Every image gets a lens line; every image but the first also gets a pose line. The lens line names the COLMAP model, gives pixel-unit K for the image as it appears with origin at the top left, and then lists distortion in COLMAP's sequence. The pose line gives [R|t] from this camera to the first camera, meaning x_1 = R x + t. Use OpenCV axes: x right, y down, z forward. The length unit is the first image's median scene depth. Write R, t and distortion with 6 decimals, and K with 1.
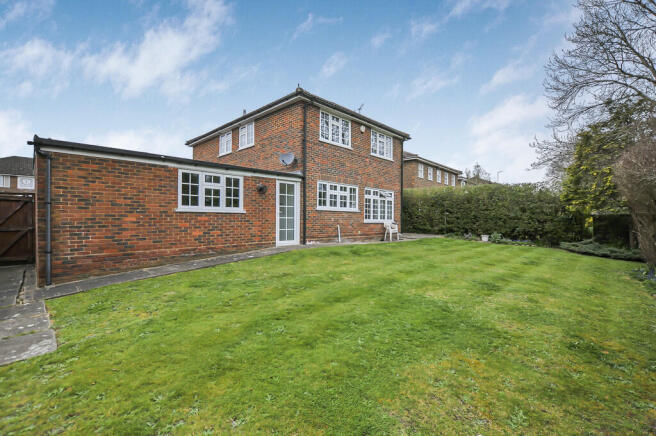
lens RADIAL K [[295.2, 0, 329.2], [0, 295.2, 220.5], [0, 0, 1]] dist [-0.000334, -0.000470]
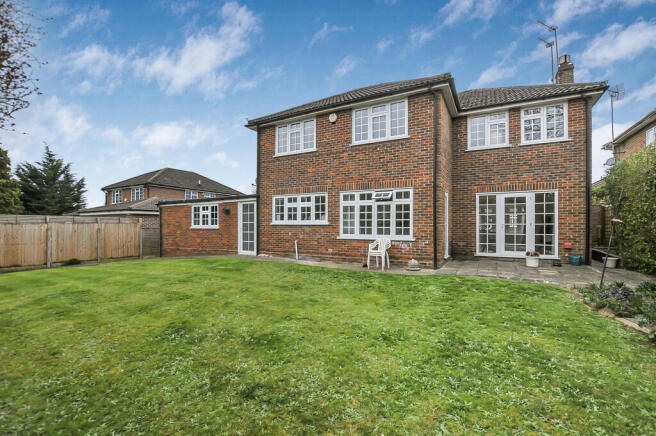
lens RADIAL K [[295.2, 0, 332.7], [0, 295.2, 221.6], [0, 0, 1]] dist [-0.000334, -0.000470]
pose [[0.238115, -0.008868, -0.971196, 0.950056], [0.004526, 0.999958, -0.008021, -0.034186], [0.971226, -0.002486, 0.238145, 0.893995]]
